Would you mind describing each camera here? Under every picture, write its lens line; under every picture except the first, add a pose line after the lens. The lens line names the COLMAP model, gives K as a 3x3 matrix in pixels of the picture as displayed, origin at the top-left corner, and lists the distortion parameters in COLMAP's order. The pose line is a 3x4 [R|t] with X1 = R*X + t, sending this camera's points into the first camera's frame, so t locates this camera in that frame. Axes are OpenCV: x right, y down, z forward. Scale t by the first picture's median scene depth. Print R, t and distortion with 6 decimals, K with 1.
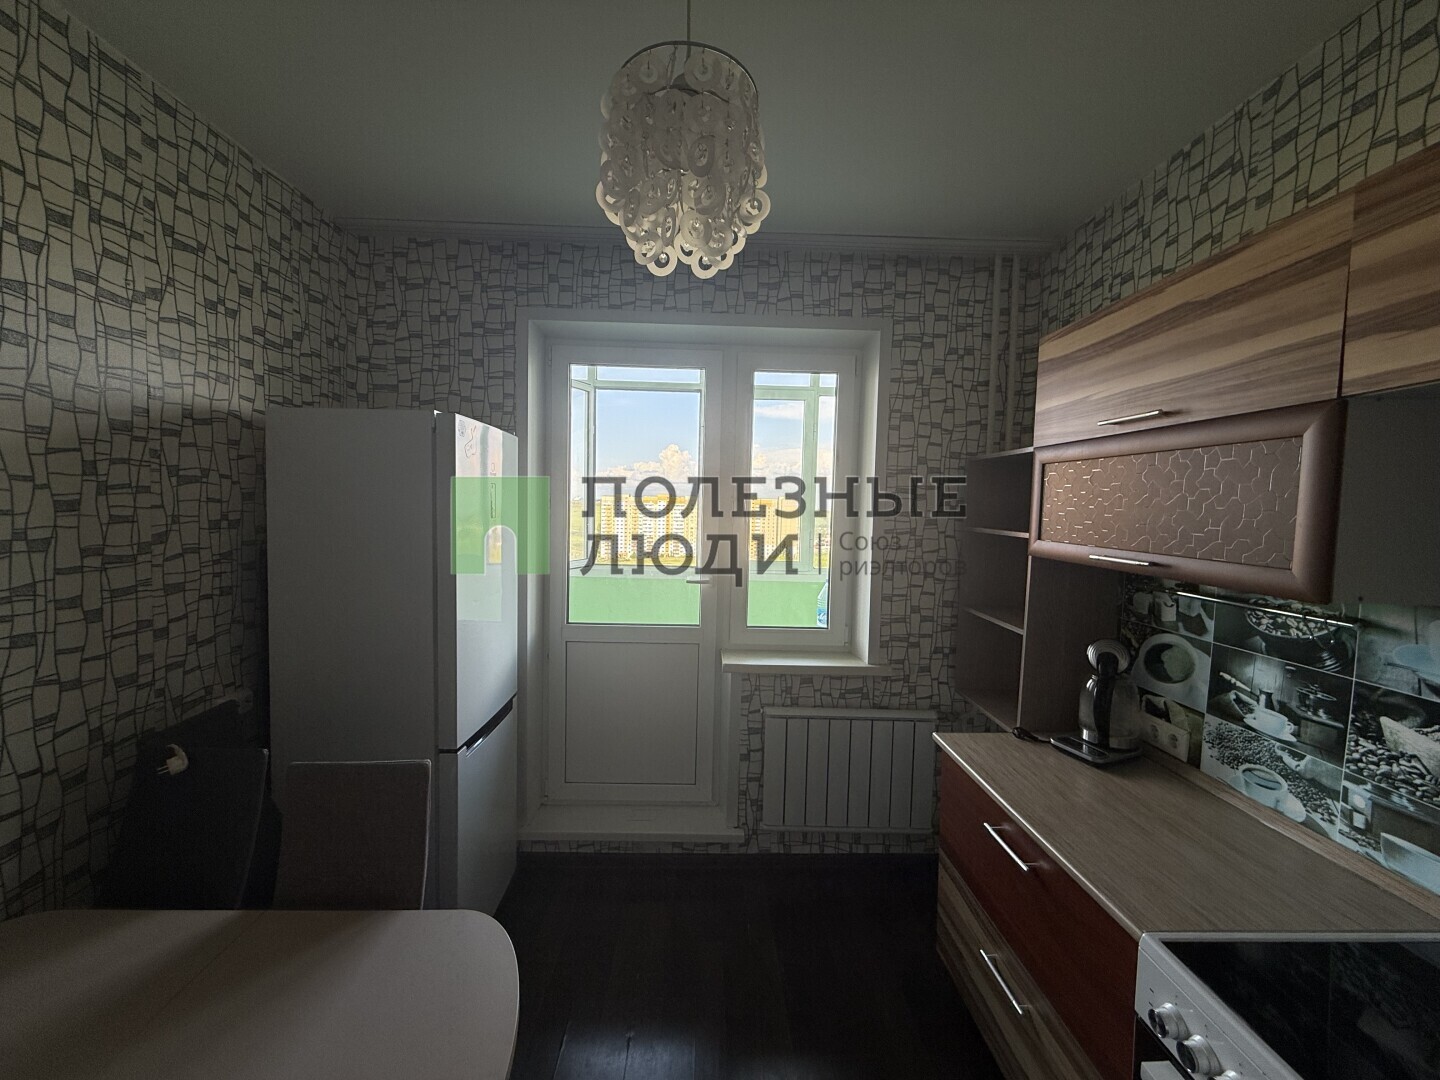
lens RADIAL K [[577.6, 0, 714.8], [0, 577.6, 536.6], [0, 0, 1]] dist [0.000219, 0.000227]
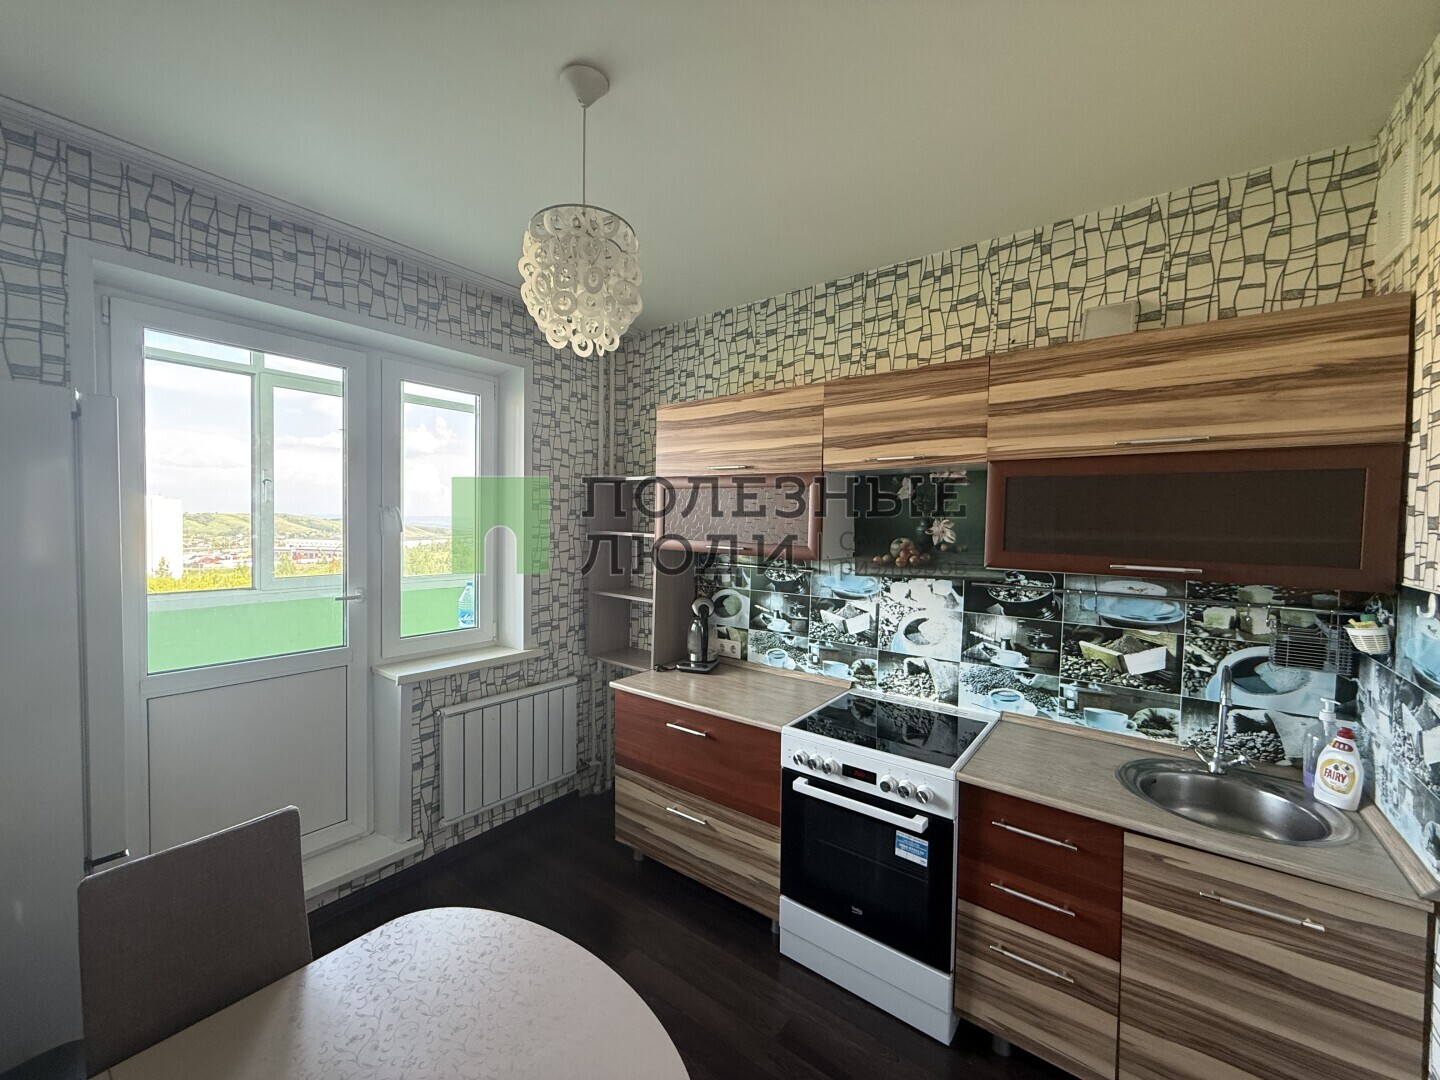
lens RADIAL K [[577.6, 0, 719.4], [0, 577.6, 536.7], [0, 0, 1]] dist [0.000219, 0.000227]
pose [[0.620905, -0.034973, 0.783106, -0.529778], [0.038831, 0.999150, 0.013833, -0.013281], [-0.782924, 0.021820, 0.621735, -0.061126]]
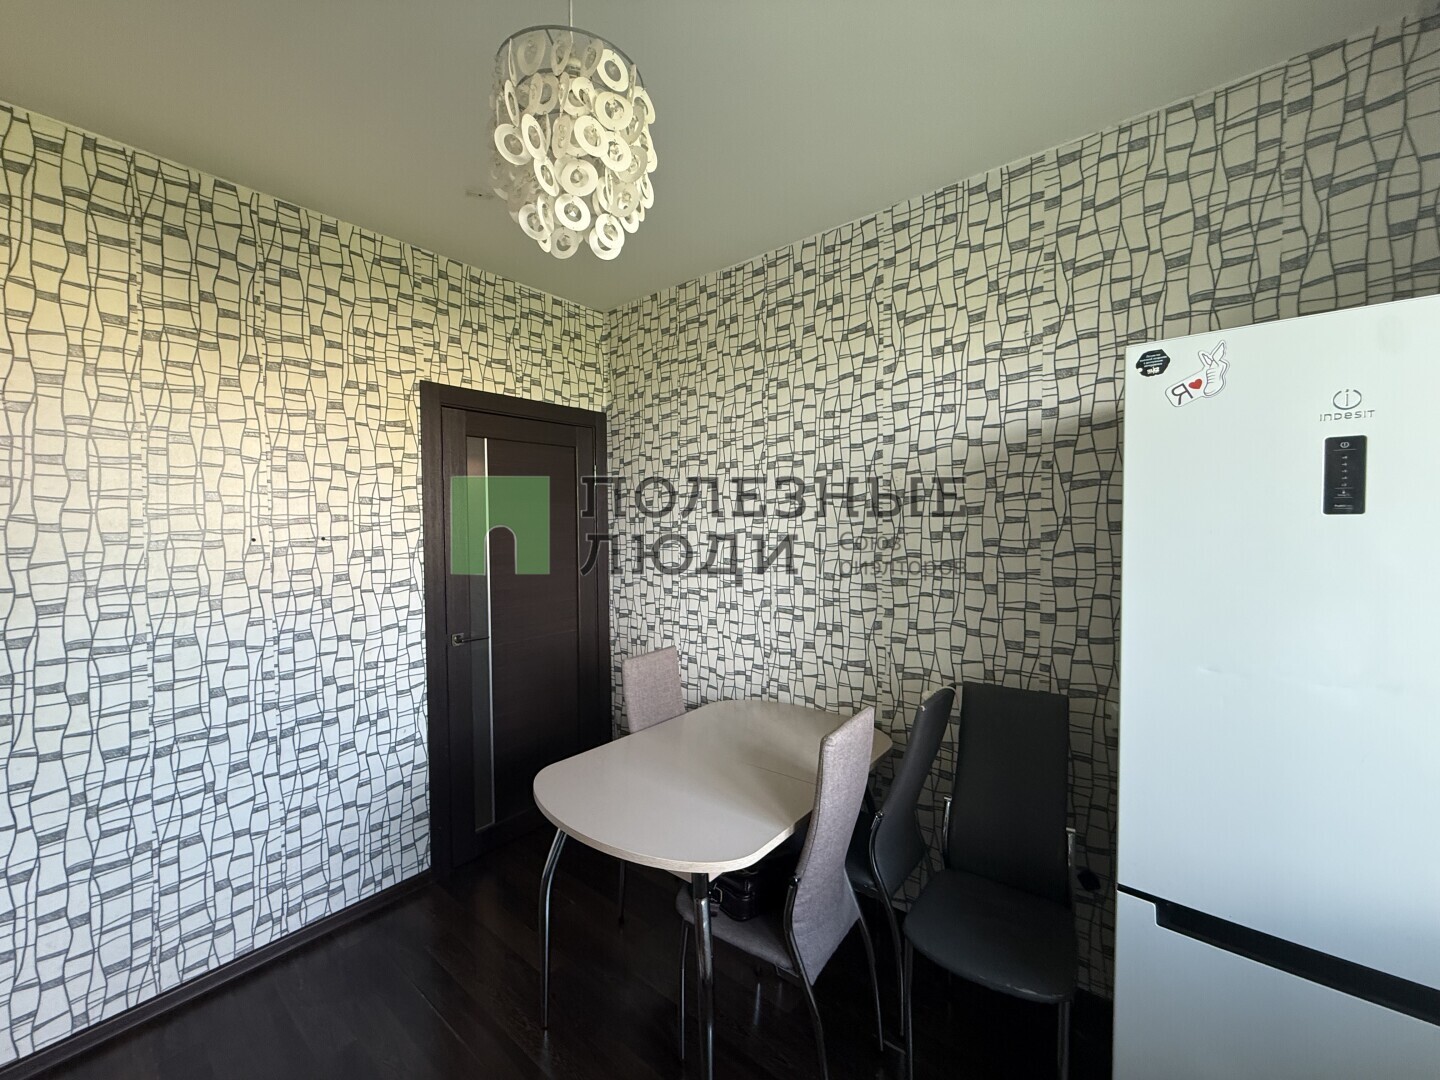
lens RADIAL K [[577.6, 0, 723.1], [0, 577.6, 535.3], [0, 0, 1]] dist [0.000219, 0.000227]
pose [[-0.645727, 0.005341, -0.763549, 0.350047], [-0.041524, 0.998250, 0.042100, -0.020549], [0.762438, 0.058891, -0.644376, 1.215840]]
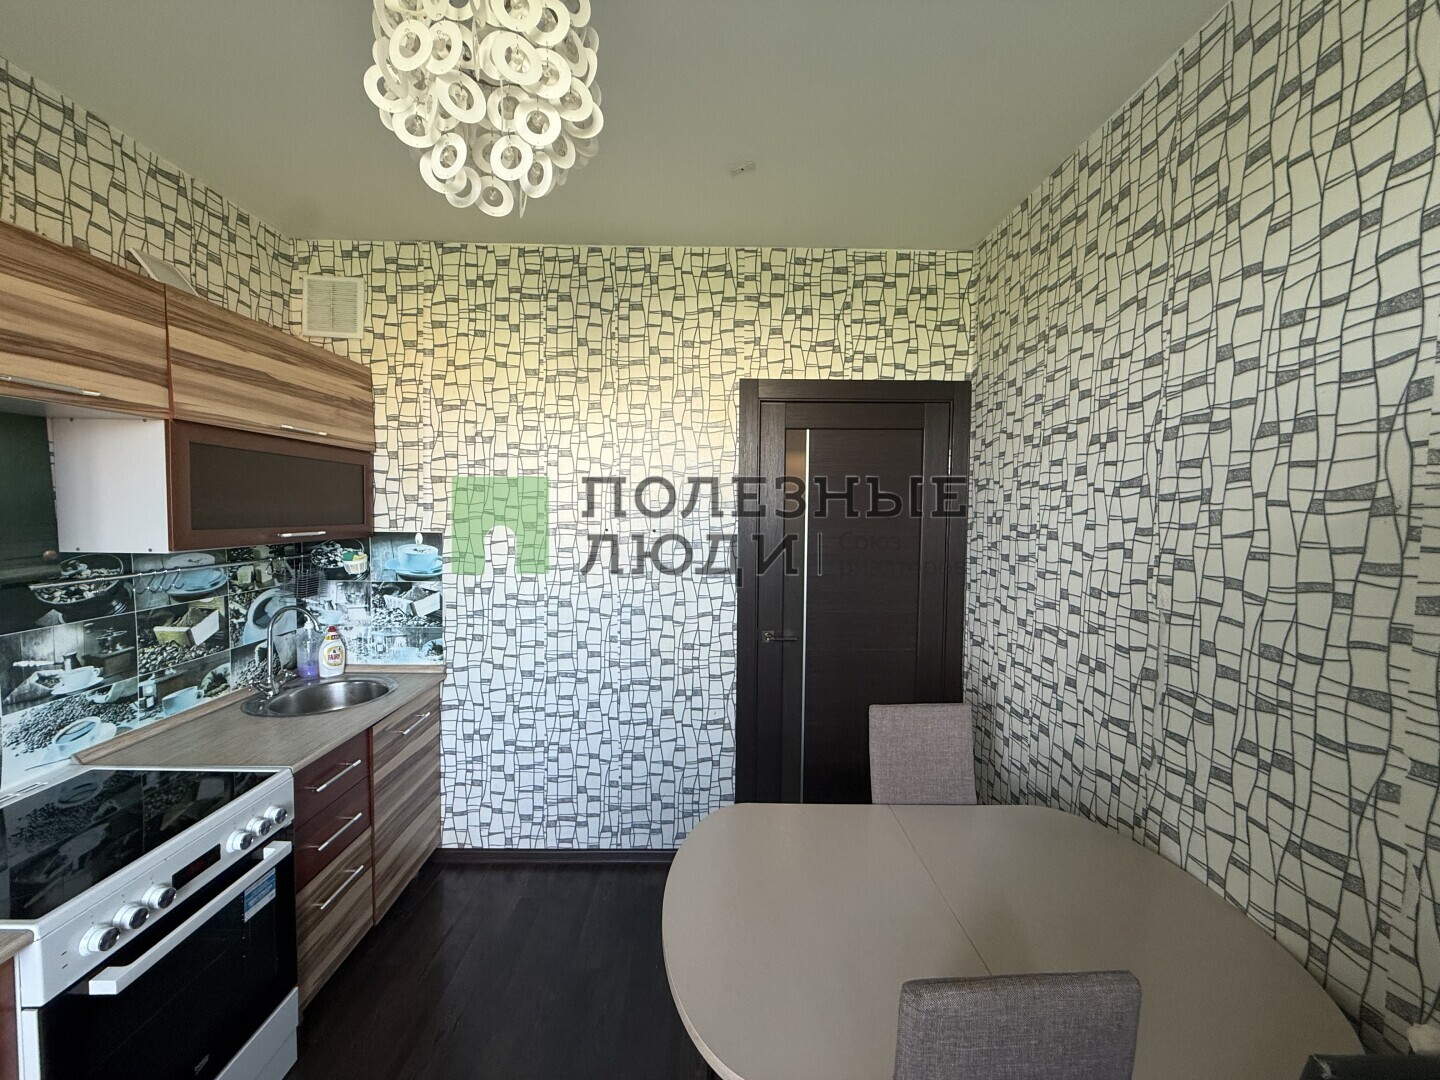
lens RADIAL K [[577.6, 0, 707.8], [0, 577.6, 536.7], [0, 0, 1]] dist [0.000219, 0.000227]
pose [[-0.999507, -0.028343, 0.013529, -0.151544], [-0.026831, 0.994505, 0.101194, -0.056835], [-0.016323, 0.100781, -0.994775, 1.197560]]
